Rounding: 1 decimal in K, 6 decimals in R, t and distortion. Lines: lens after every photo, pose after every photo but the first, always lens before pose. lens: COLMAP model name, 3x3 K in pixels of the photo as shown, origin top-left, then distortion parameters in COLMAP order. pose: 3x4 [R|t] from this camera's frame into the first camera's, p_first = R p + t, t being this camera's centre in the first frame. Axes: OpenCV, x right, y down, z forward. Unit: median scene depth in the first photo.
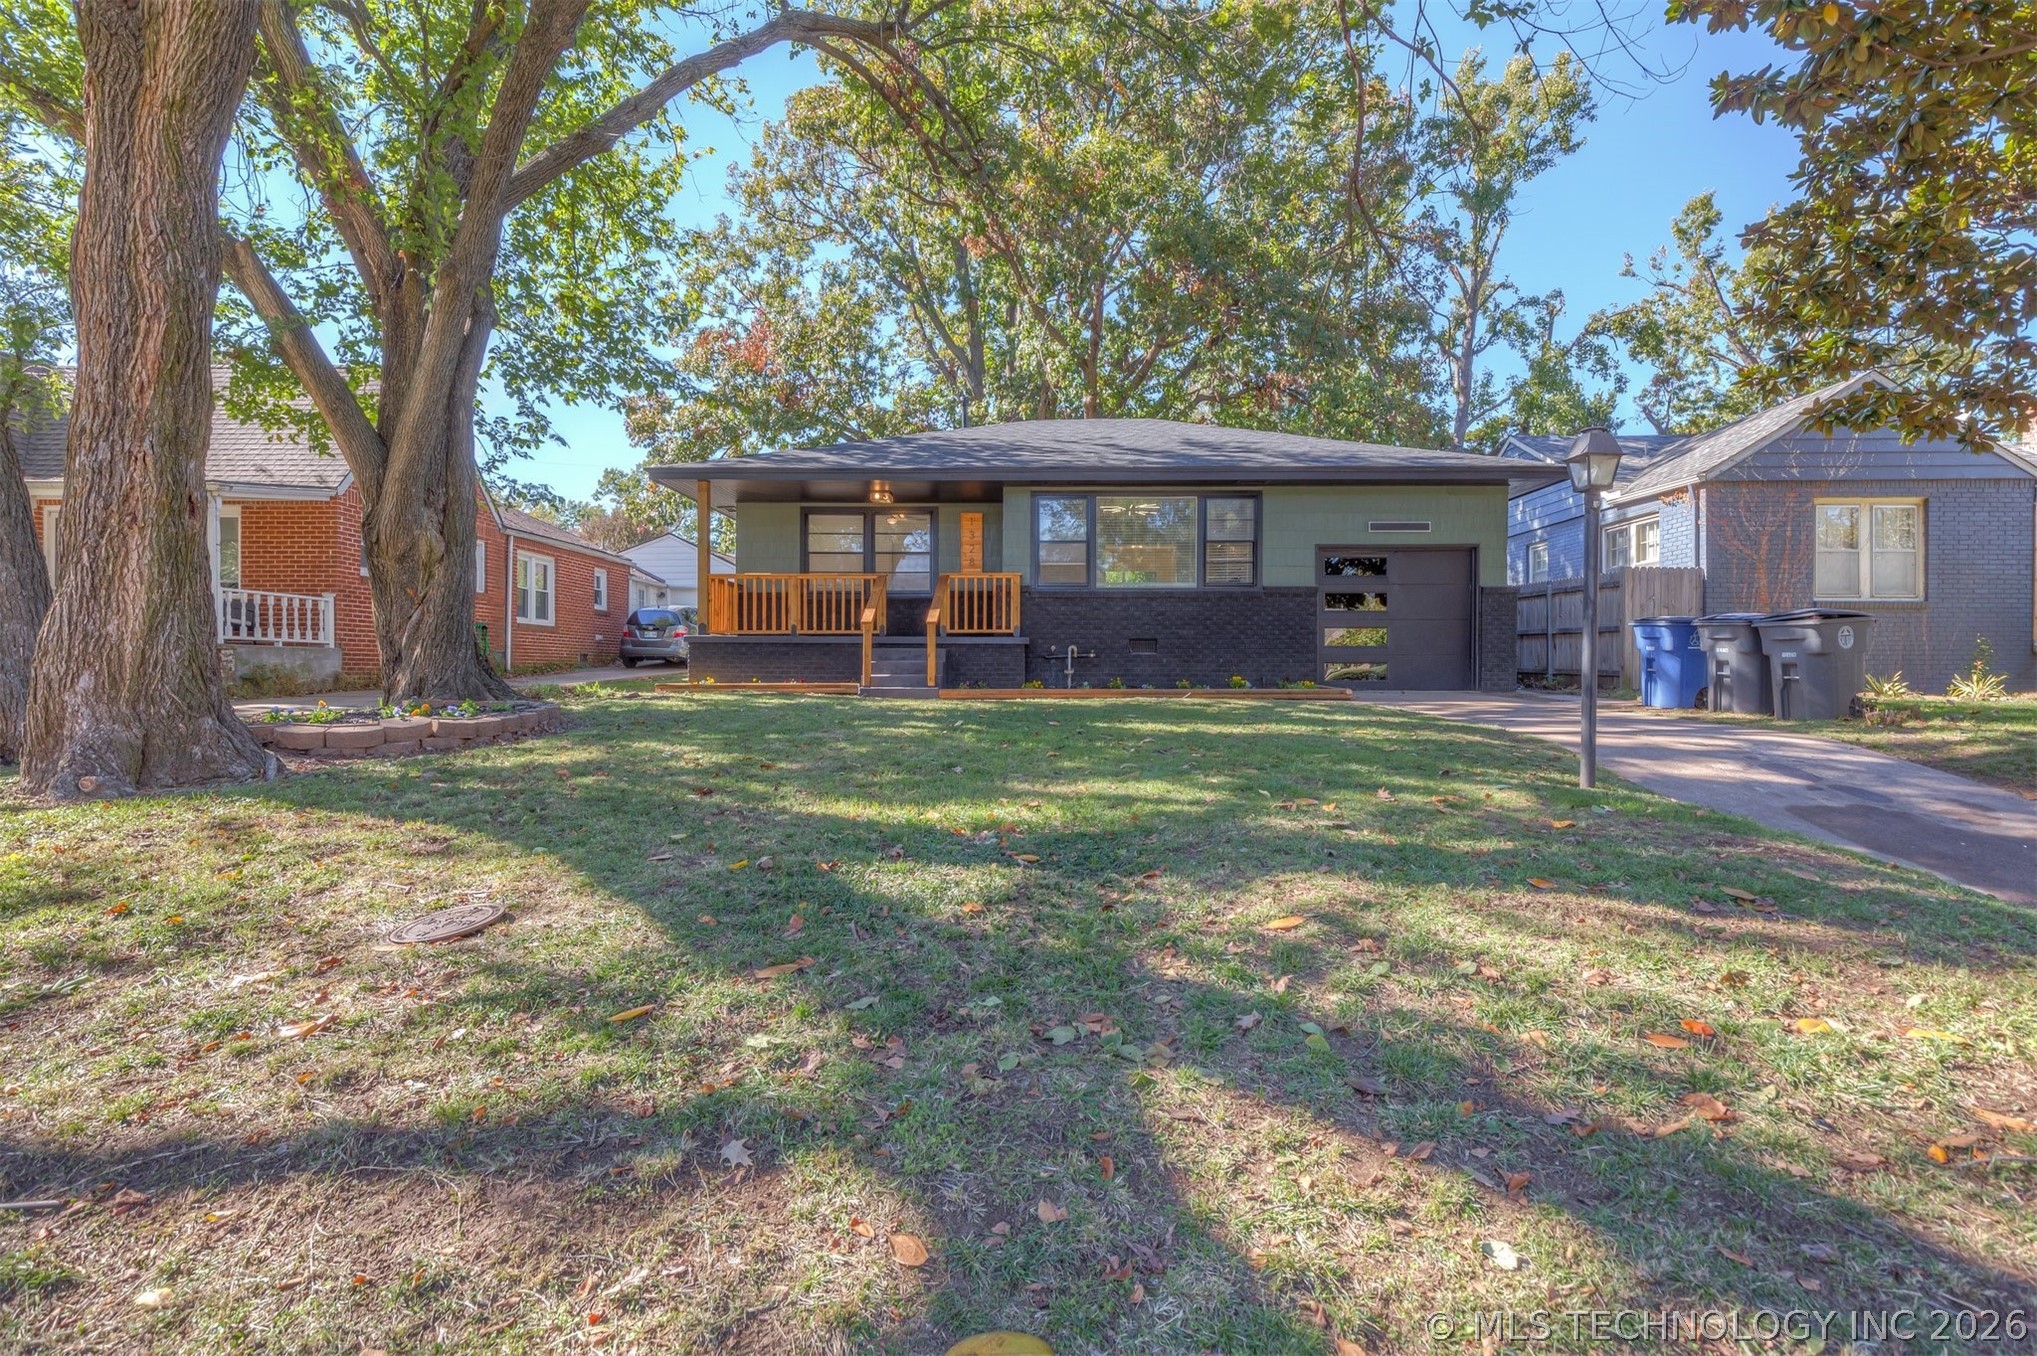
lens RADIAL K [[1009.5, 0, 1040.0], [0, 1009.5, 676.3], [0, 0, 1]] dist [-0.010459, 0.000648]
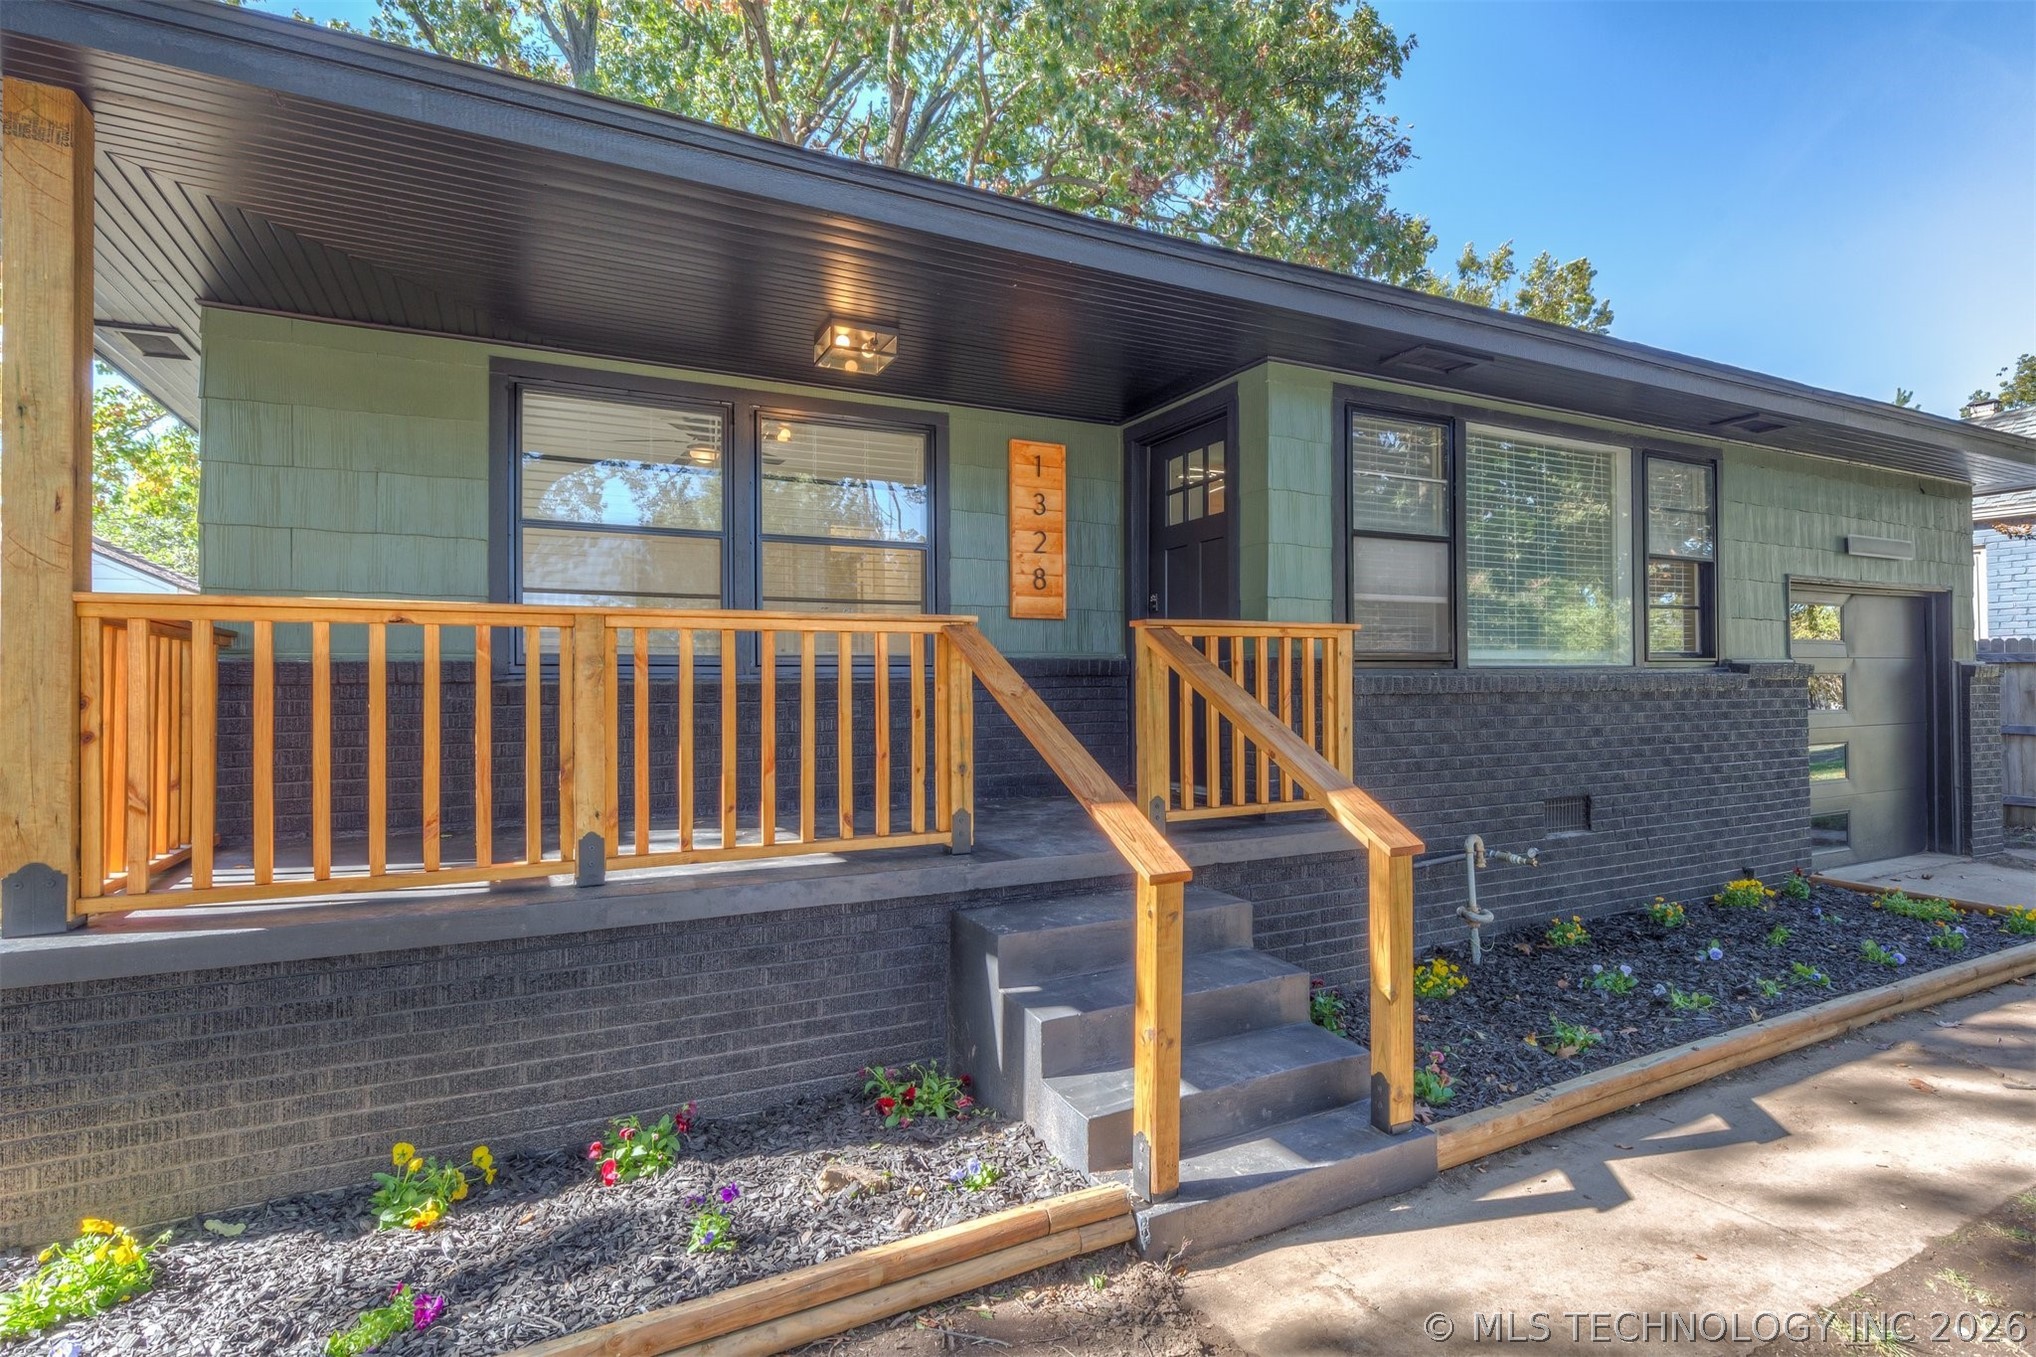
lens RADIAL K [[1009.0, 0, 1041.5], [0, 1009.0, 680.2], [0, 0, 1]] dist [-0.010459, 0.000648]
pose [[0.882714, -0.005838, 0.469874, -0.255893], [0.011858, 0.999881, -0.009854, -0.080180], [-0.469761, 0.014270, 0.882678, 0.744801]]
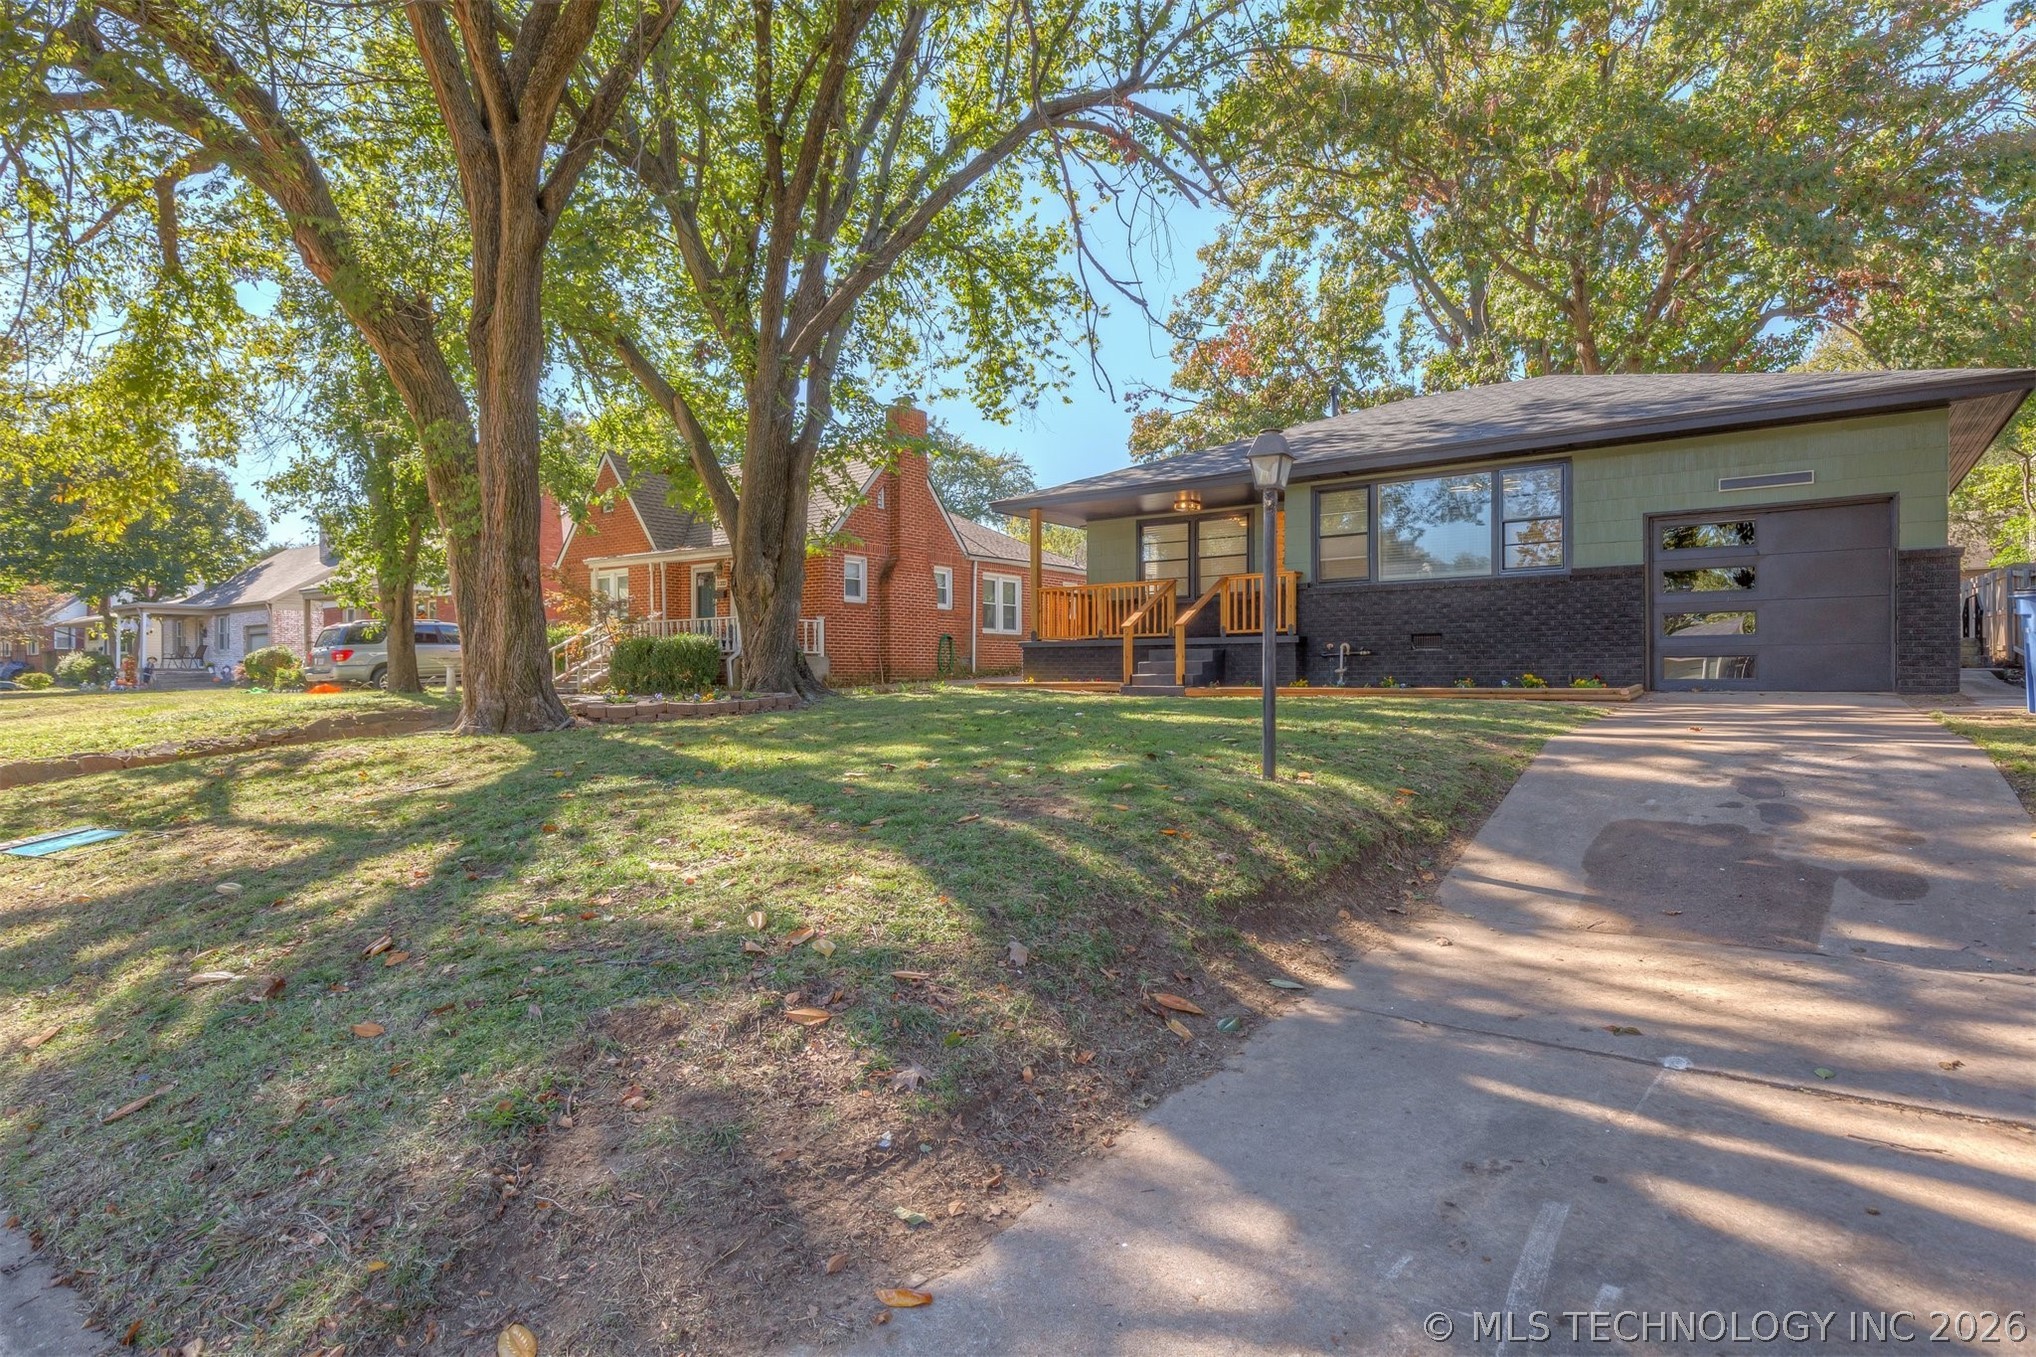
lens RADIAL K [[1081.4, 0, 1001.0], [0, 1081.4, 685.6], [0, 0, 1]] dist [-0.006680, -0.003549]
pose [[0.796539, 0.000658, -0.604587, 0.385353], [0.002666, 0.999986, 0.004600, 0.004800], [0.604581, -0.005275, 0.796526, -0.021140]]
